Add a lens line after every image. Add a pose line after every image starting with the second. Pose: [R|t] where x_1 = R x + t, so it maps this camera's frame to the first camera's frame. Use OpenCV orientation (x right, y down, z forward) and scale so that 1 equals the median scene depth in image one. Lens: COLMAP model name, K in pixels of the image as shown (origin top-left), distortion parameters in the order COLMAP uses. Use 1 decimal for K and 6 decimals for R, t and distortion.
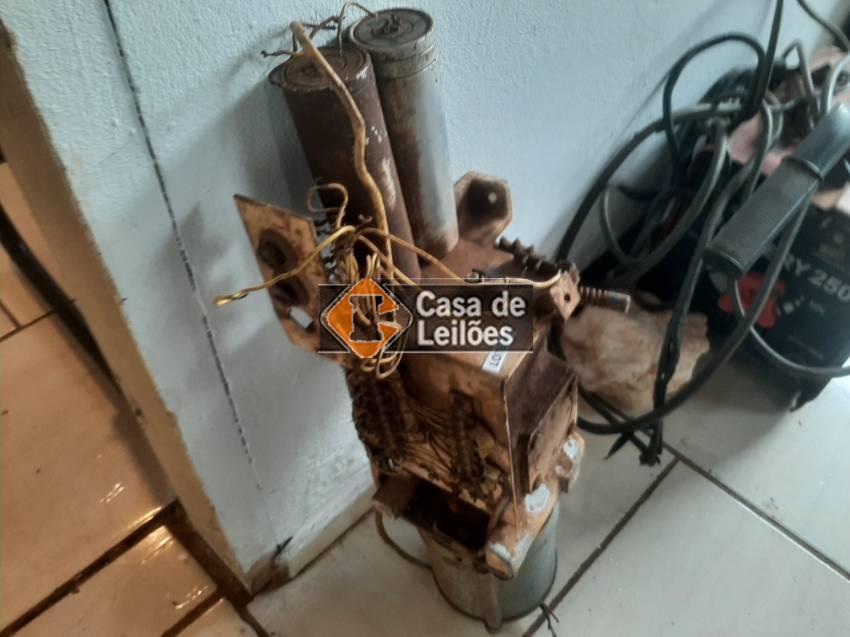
lens RADIAL K [[696.0, 0, 431.7], [0, 696.0, 315.7], [0, 0, 1]] dist [0.000578, -0.010135]
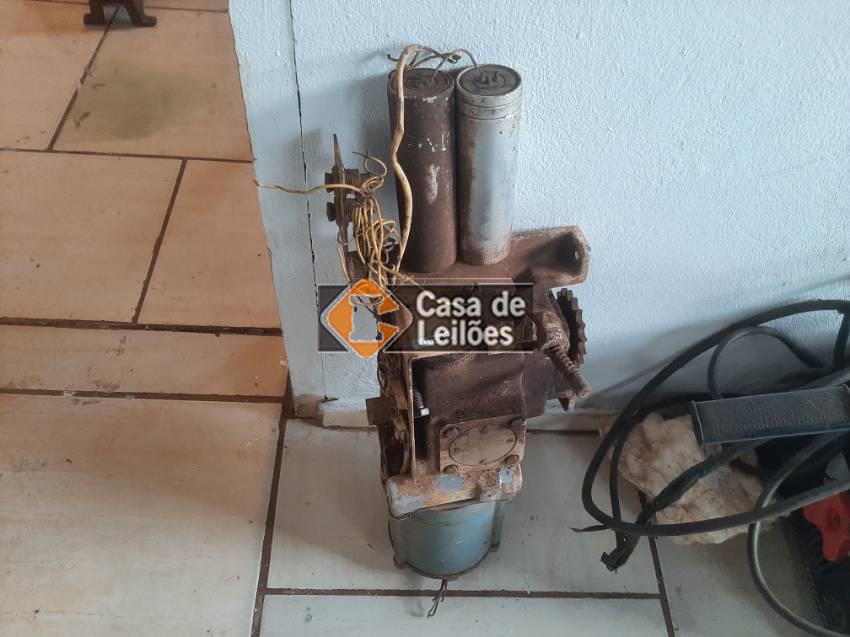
lens RADIAL K [[666.5, 0, 412.9], [0, 666.5, 309.6], [0, 0, 1]] dist [0.038815, -0.005002]
pose [[0.704418, 0.574274, -0.417138, 0.407766], [-0.562786, 0.810013, 0.164773, -0.129230], [0.432512, 0.118691, 0.893782, -0.088096]]
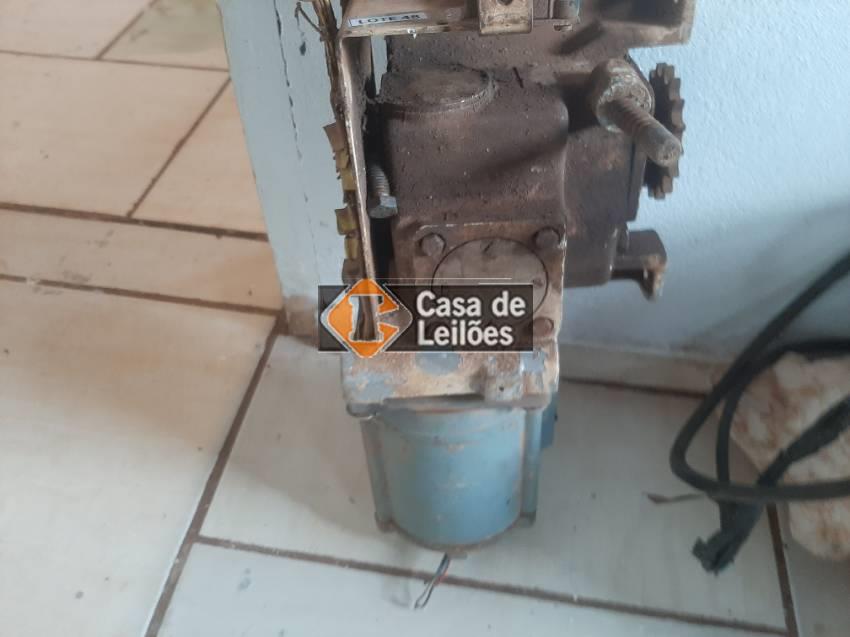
lens RADIAL K [[668.9, 0, 420.4], [0, 668.9, 306.2], [0, 0, 1]] dist [0.033574, -0.070006]
pose [[0.576580, 0.585797, -0.569558, 0.500697], [-0.604833, 0.774688, 0.184486, 0.098765], [0.549302, 0.238117, 0.800979, 0.405227]]
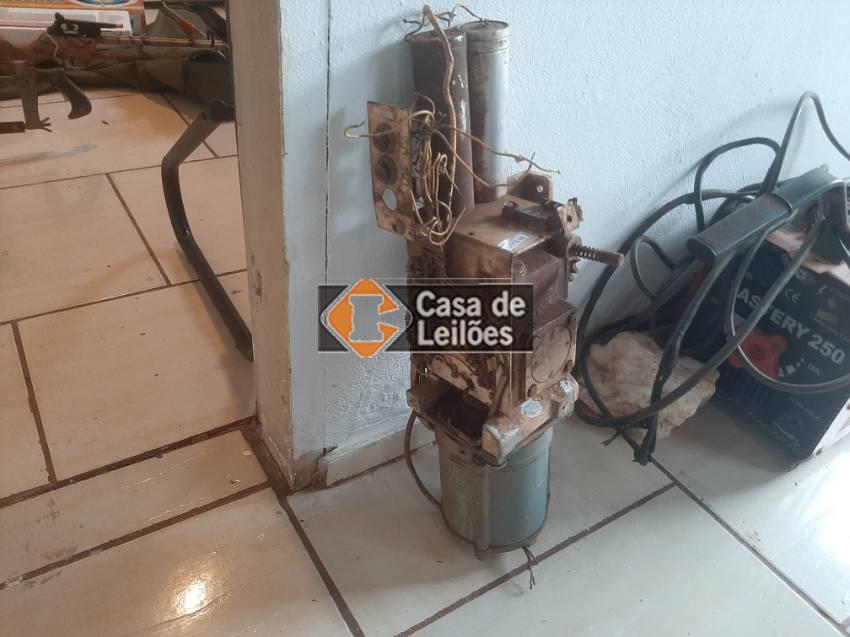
lens RADIAL K [[668.9, 0, 420.4], [0, 668.9, 306.2], [0, 0, 1]] dist [0.033574, -0.070006]
pose [[0.969062, 0.185144, -0.163220, 0.118180], [-0.218376, 0.951339, -0.217406, 0.388929], [0.115026, 0.246323, 0.962338, -0.246273]]
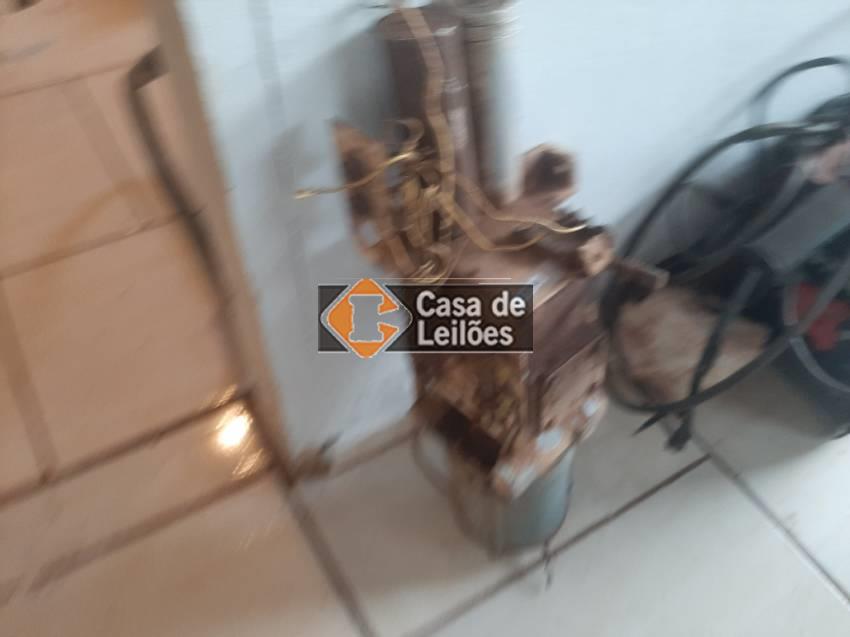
lens RADIAL K [[668.9, 0, 420.4], [0, 668.9, 306.2], [0, 0, 1]] dist [0.033574, -0.070006]
pose [[0.967920, 0.190900, -0.163365, 0.085059], [-0.189315, 0.981589, 0.025367, 0.062057], [0.165200, 0.006375, 0.986239, -0.098417]]
